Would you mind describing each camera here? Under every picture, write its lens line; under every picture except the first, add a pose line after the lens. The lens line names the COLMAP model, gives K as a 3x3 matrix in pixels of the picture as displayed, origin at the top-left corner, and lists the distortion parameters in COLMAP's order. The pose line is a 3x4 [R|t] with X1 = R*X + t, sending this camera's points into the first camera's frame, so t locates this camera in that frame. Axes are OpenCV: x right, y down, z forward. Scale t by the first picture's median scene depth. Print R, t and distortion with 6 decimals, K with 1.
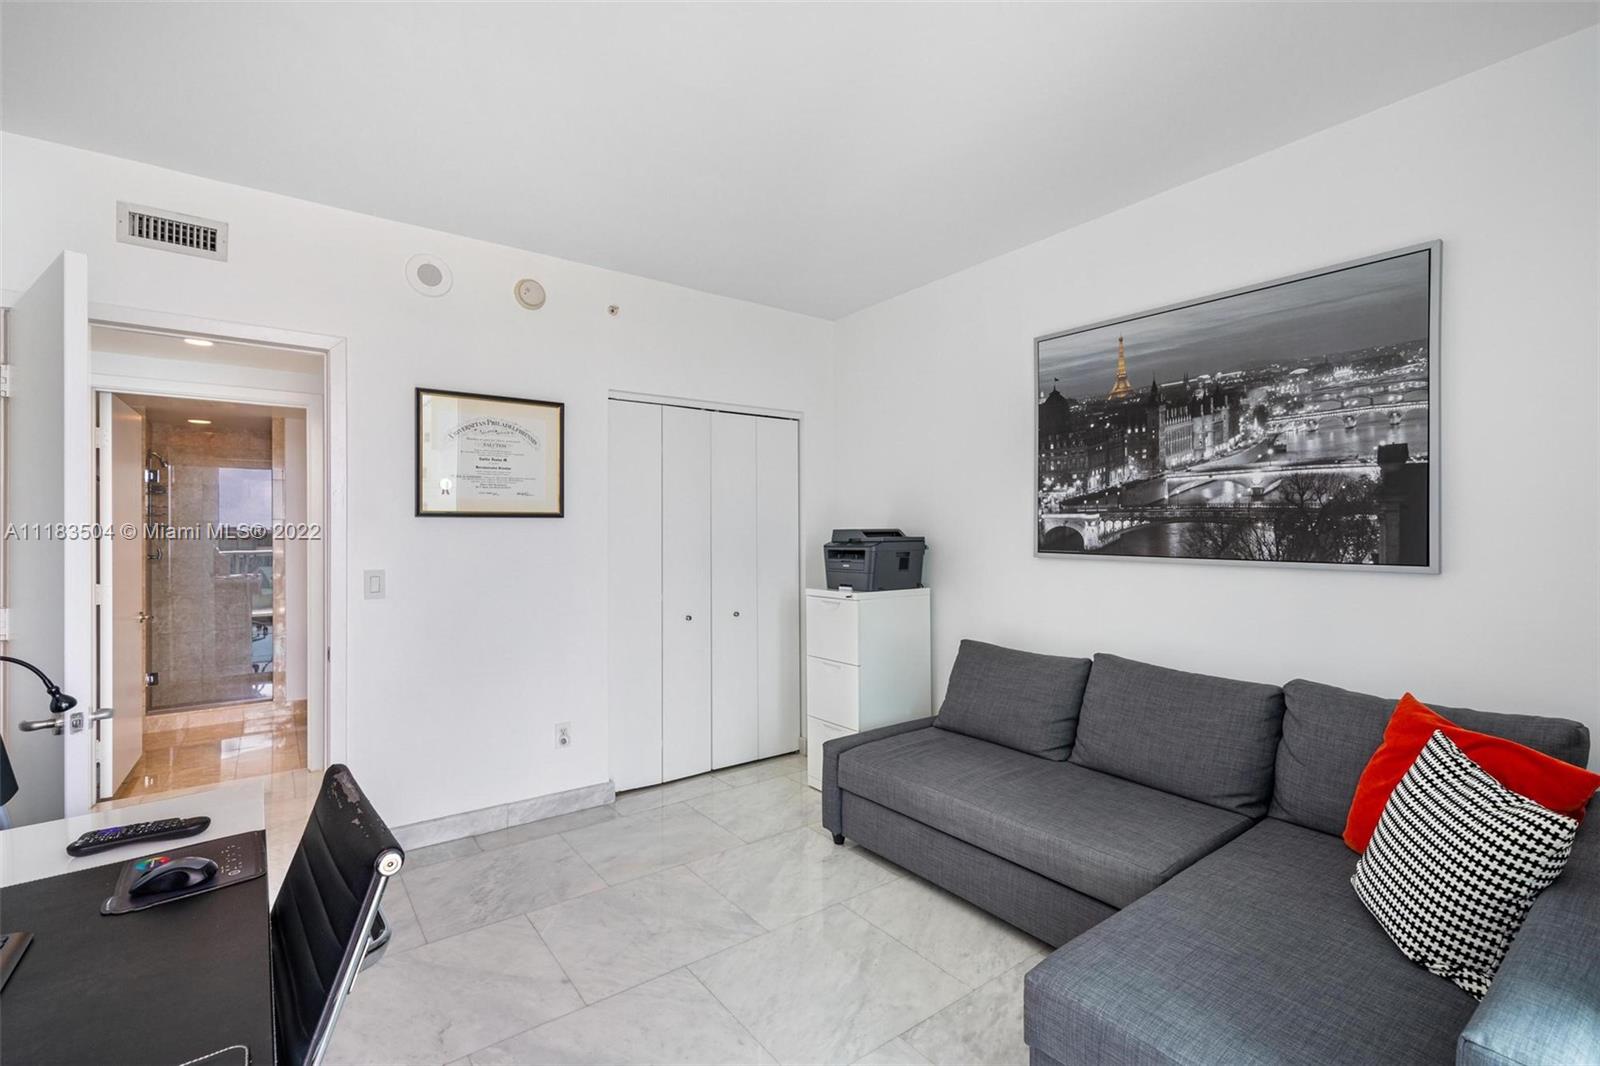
lens RADIAL K [[713.3, 0, 803.8], [0, 713.3, 524.7], [0, 0, 1]] dist [0.000626, 0.000058]
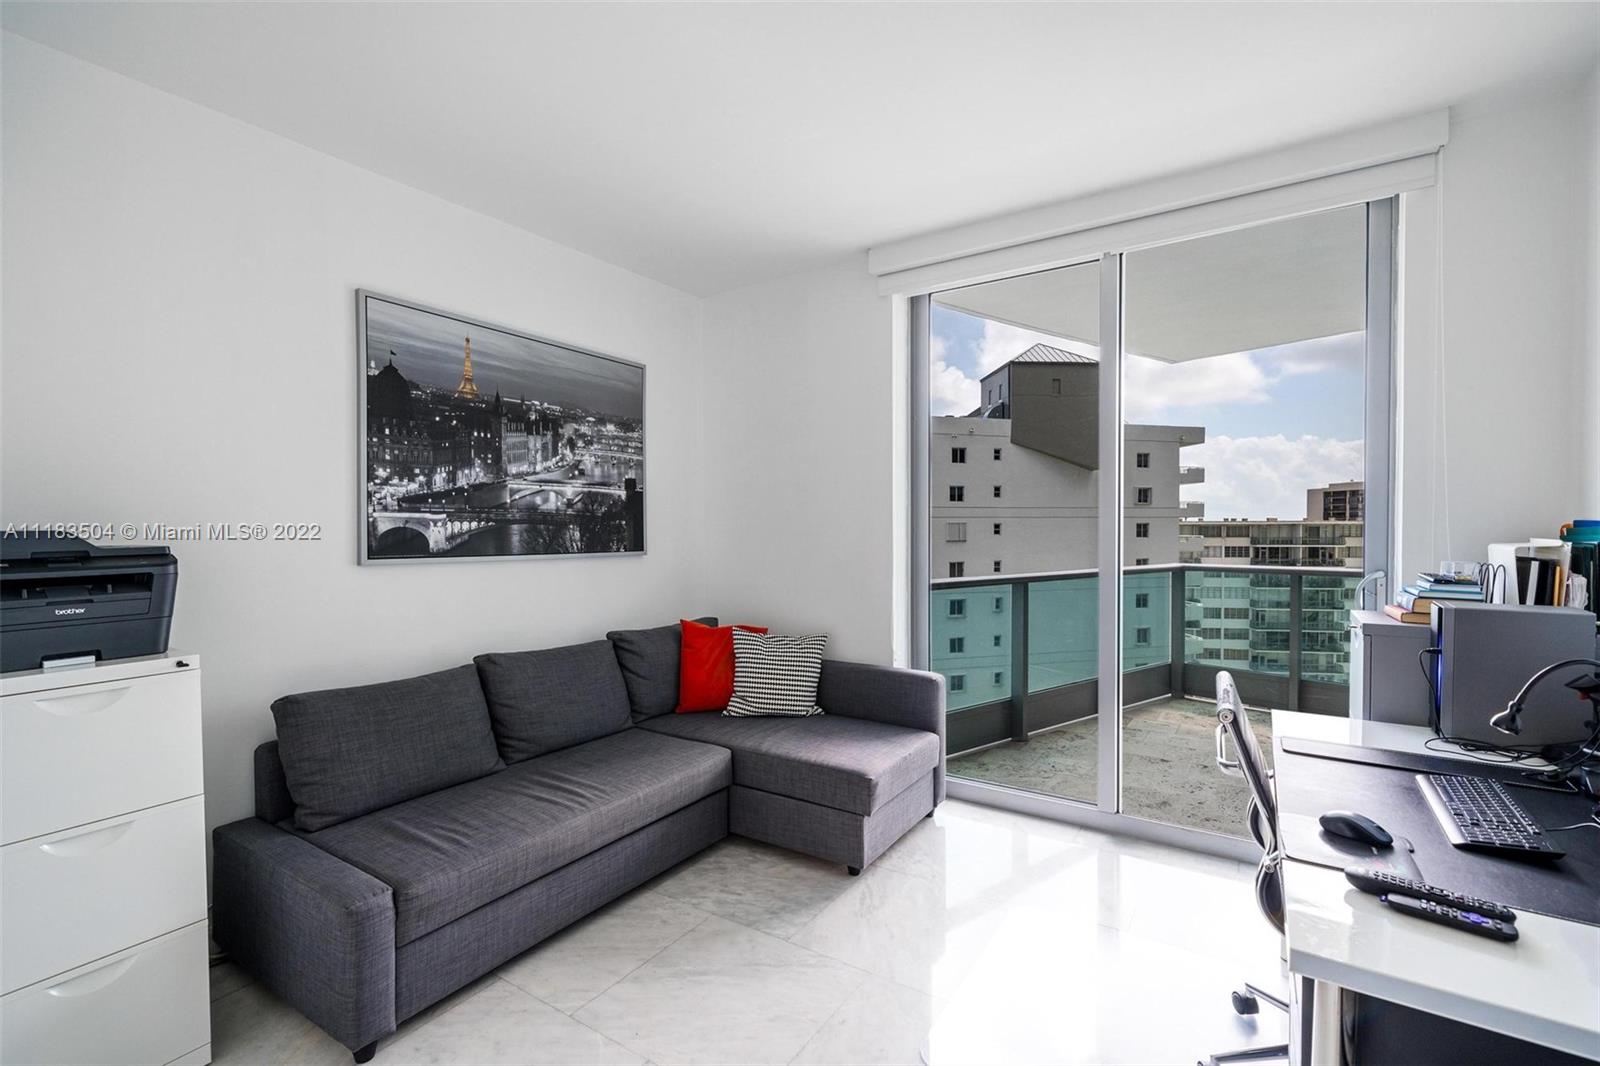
lens RADIAL K [[711.5, 0, 801.1], [0, 711.5, 547.9], [0, 0, 1]] dist [0.001052, 0.000137]
pose [[-0.338138, -0.019527, 0.940894, -0.692398], [0.001313, 0.999774, 0.021221, 0.011325], [-0.941096, 0.008411, -0.338036, 0.951354]]
